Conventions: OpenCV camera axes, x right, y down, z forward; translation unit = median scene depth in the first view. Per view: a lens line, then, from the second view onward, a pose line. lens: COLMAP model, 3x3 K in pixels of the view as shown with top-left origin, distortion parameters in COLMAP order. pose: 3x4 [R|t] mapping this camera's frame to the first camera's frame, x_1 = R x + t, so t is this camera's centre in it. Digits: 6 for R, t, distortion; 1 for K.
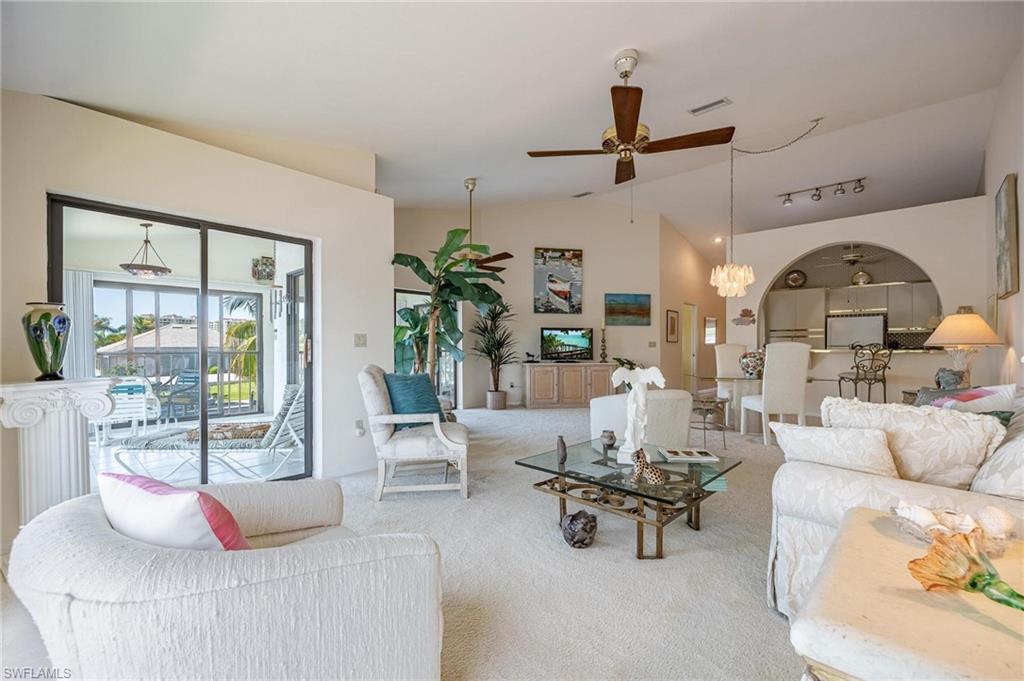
lens RADIAL K [[428.1, 0, 515.5], [0, 428.1, 347.7], [0, 0, 1]] dist [-0.004093, -0.000264]
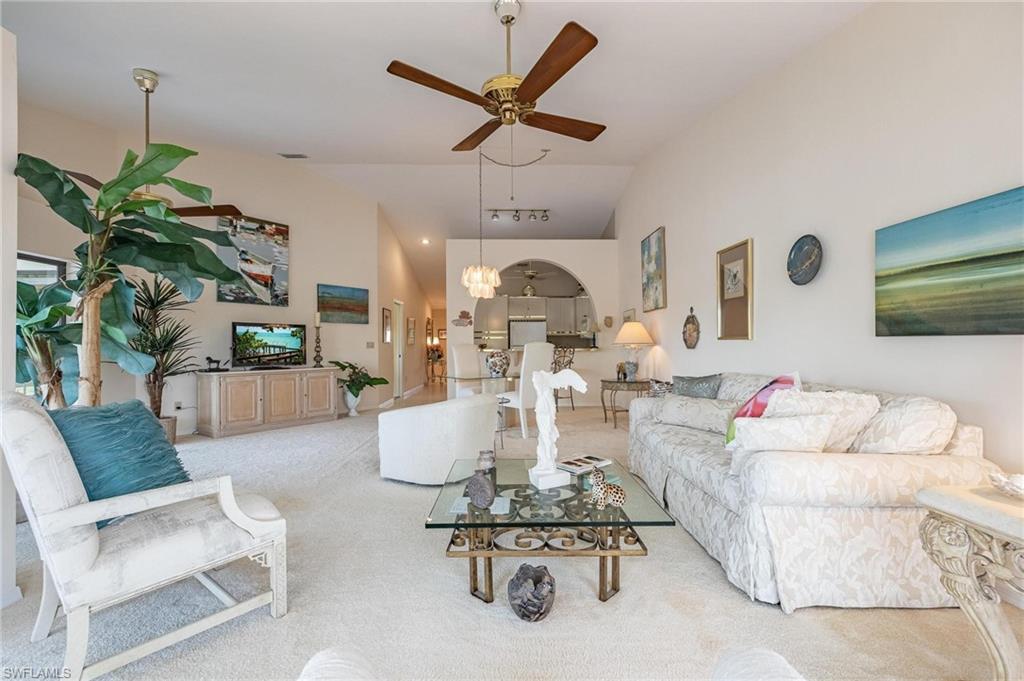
lens RADIAL K [[437.8, 0, 513.0], [0, 437.8, 341.7], [0, 0, 1]] dist [0.012653, 0.000308]
pose [[0.716313, 0.002225, 0.697775, -0.118308], [0.009196, 0.999878, -0.012629, -0.000252], [-0.697718, 0.015463, 0.716206, 0.137330]]
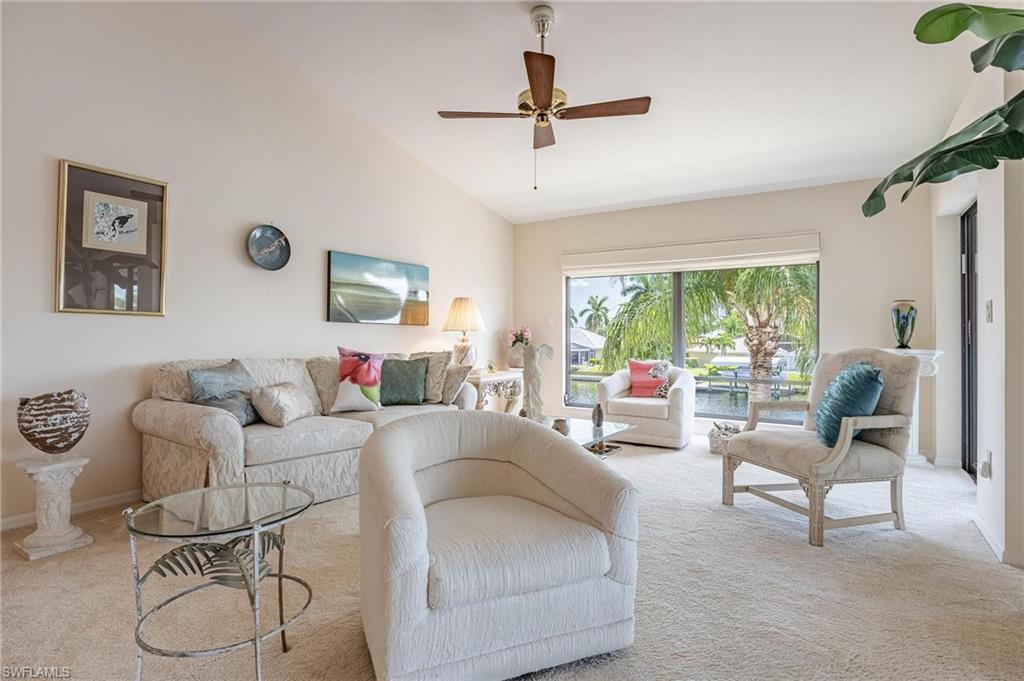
lens RADIAL K [[530.3, 0, 506.5], [0, 530.3, 329.2], [0, 0, 1]] dist [-0.006428, -0.000509]
pose [[-0.988367, -0.004218, -0.152032, 0.184260], [-0.002905, 0.999957, -0.008859, 0.007464], [0.152063, -0.008314, -0.988336, 0.763711]]
